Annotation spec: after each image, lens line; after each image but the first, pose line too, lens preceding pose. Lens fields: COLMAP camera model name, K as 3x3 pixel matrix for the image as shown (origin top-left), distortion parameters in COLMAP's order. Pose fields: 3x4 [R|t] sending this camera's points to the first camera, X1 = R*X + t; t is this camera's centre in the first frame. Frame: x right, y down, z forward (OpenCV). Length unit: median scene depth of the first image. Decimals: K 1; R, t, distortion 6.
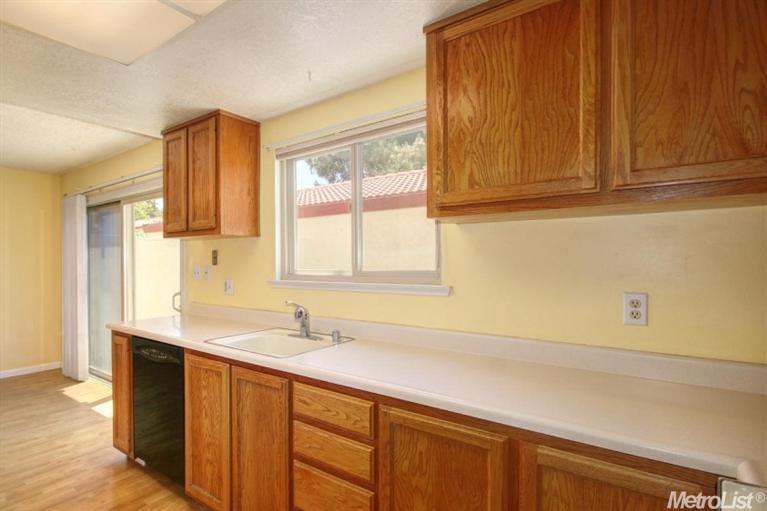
lens RADIAL K [[385.2, 0, 366.7], [0, 385.2, 267.4], [0, 0, 1]] dist [-0.008986, -0.004594]
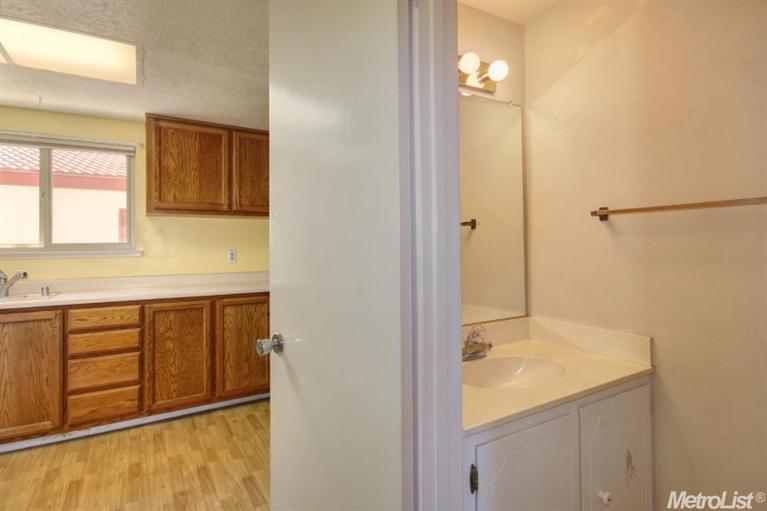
lens RADIAL K [[385.2, 0, 373.6], [0, 385.2, 239.7], [0, 0, 1]] dist [-0.008986, -0.004594]
pose [[0.381054, 0.018201, 0.924374, -1.287612], [0.025022, 0.999237, -0.029989, 0.098903], [-0.924214, 0.034557, 0.380307, -0.827787]]
